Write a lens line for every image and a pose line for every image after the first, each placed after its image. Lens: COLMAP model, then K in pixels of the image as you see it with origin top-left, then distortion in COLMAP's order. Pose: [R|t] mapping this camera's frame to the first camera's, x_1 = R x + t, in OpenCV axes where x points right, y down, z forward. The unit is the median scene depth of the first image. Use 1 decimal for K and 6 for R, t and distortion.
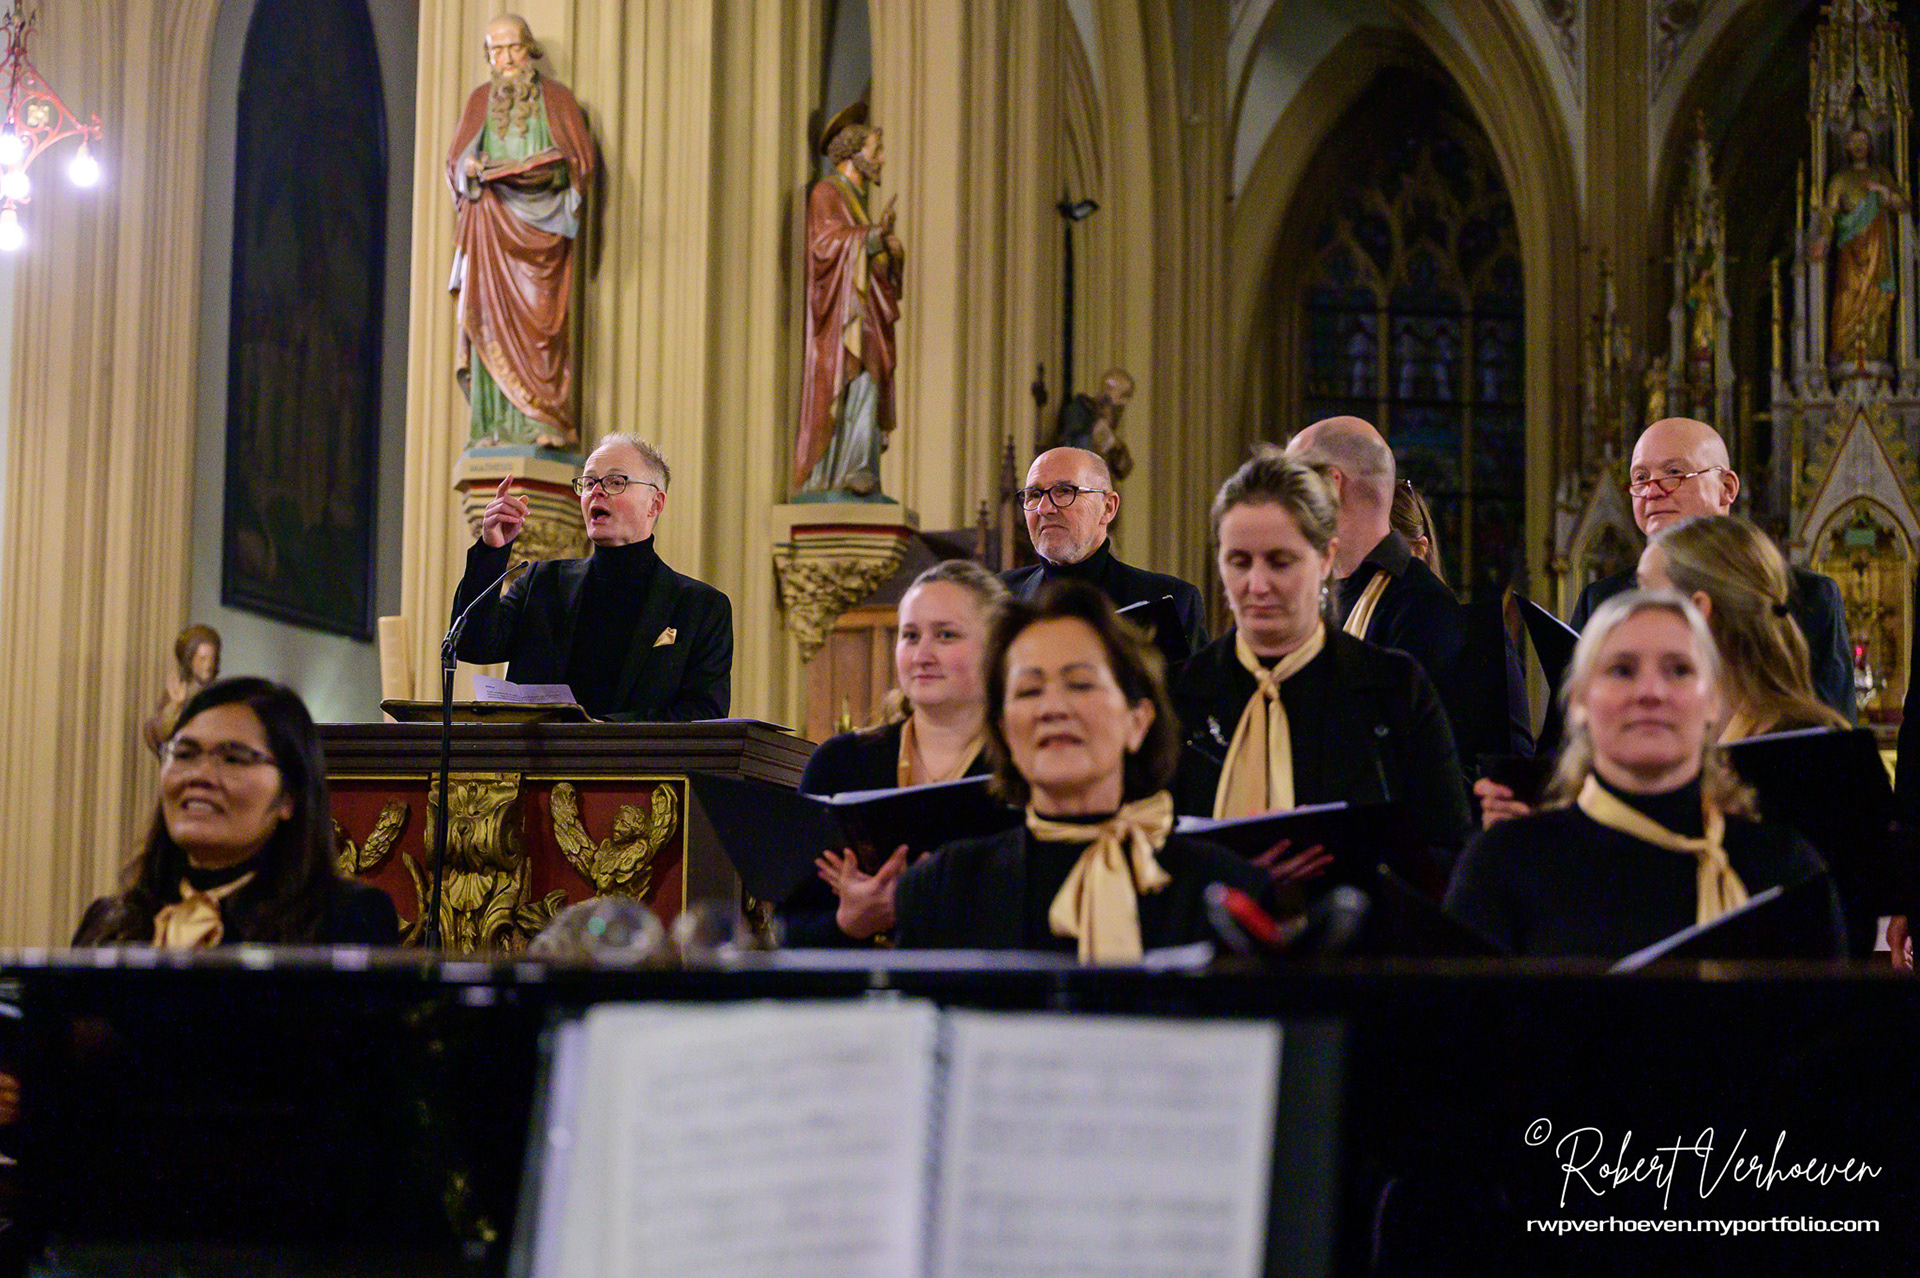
lens RADIAL K [[3803.5, 0, 959.5], [0, 3803.5, 637.9], [0, 0, 1]] dist [-0.067258, 0.000000]
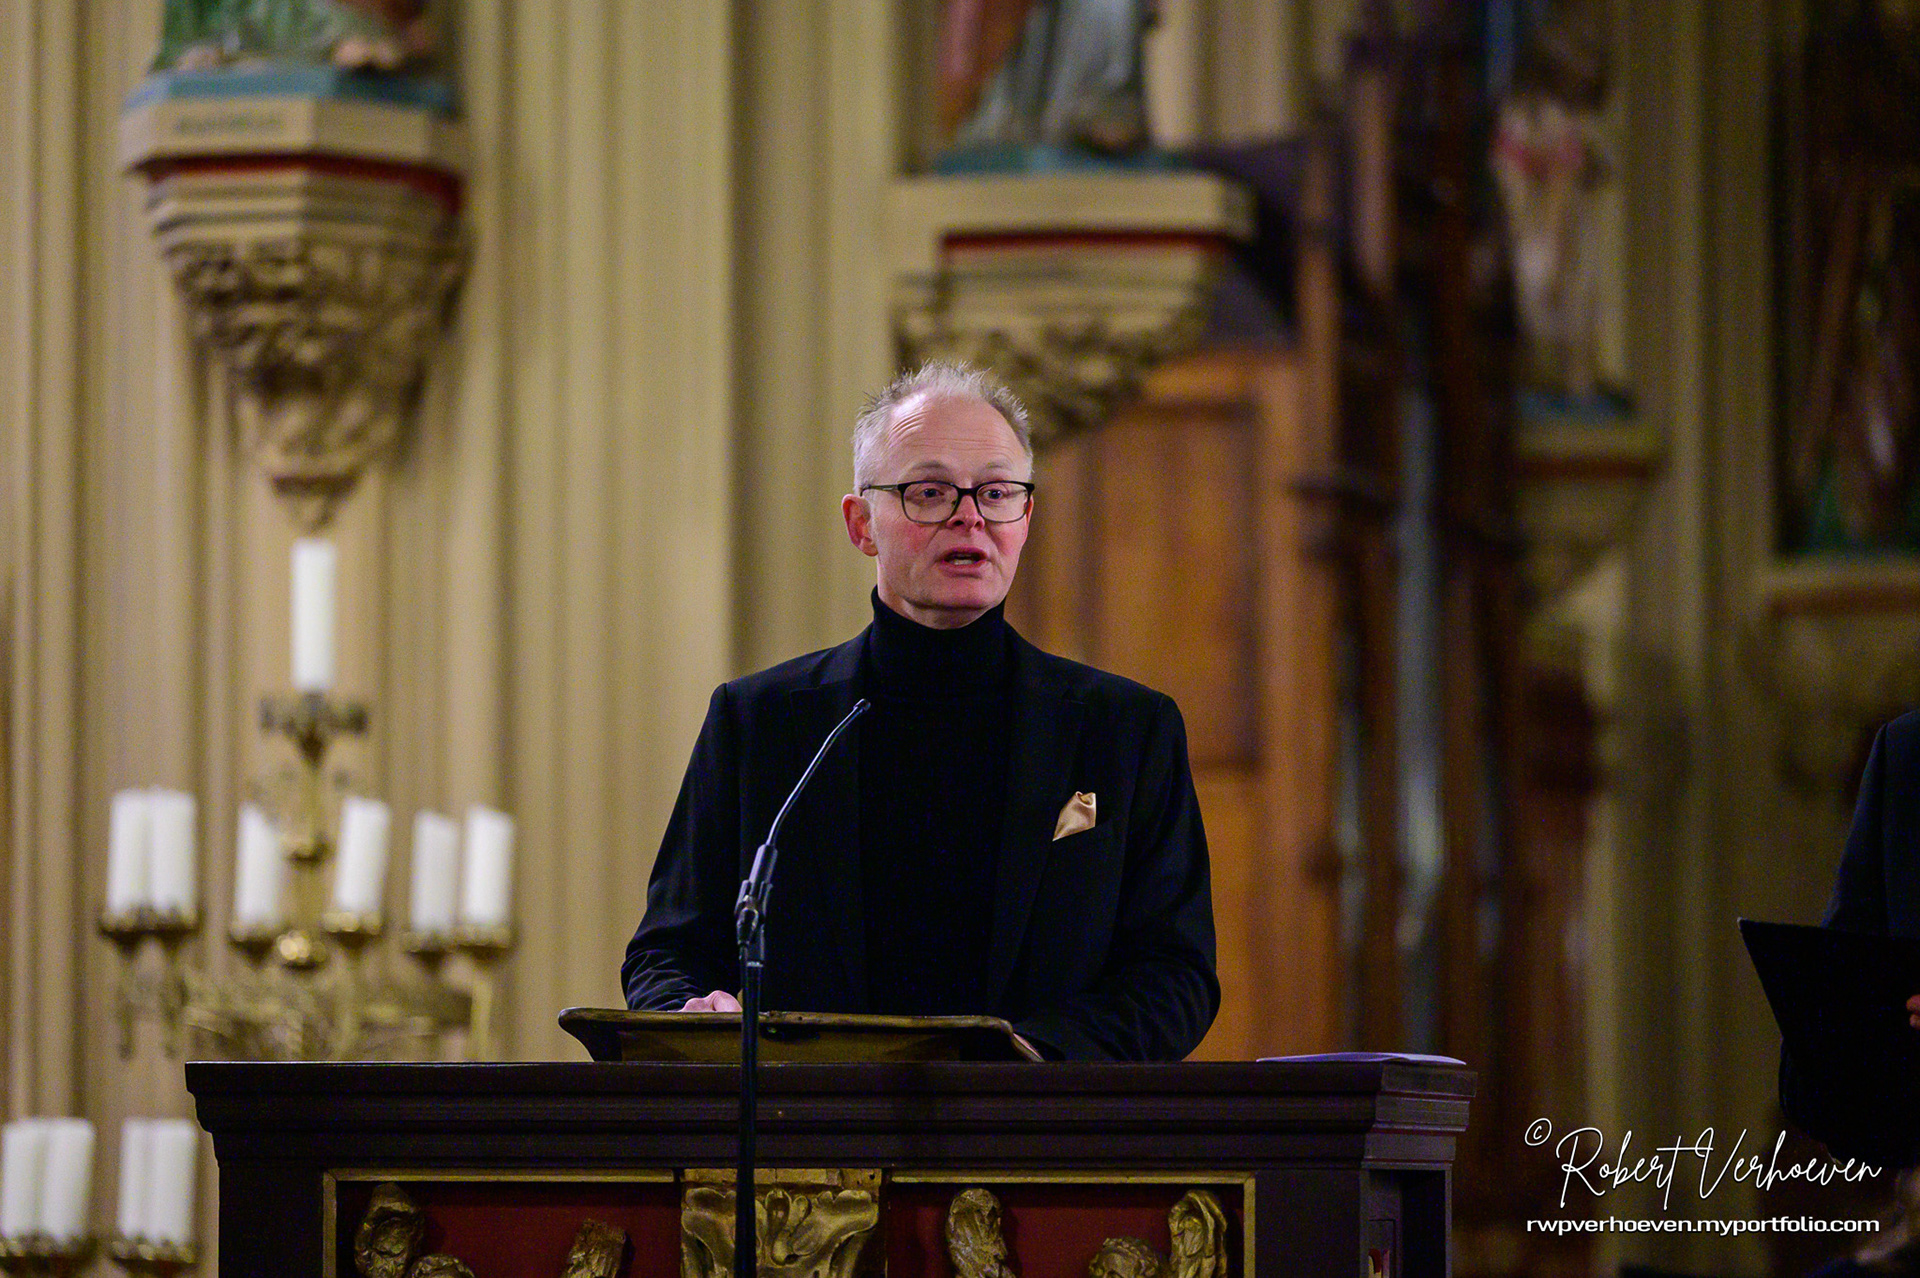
lens RADIAL K [[11199.4, 0, 960.2], [0, 11199.4, 639.5], [0, 0, 1]] dist [-0.088965, 0.000000]
pose [[0.999647, -0.015855, 0.021327, -0.071638], [0.014600, 0.998222, 0.057792, -0.057920], [-0.022206, -0.057461, 0.998101, -0.195741]]
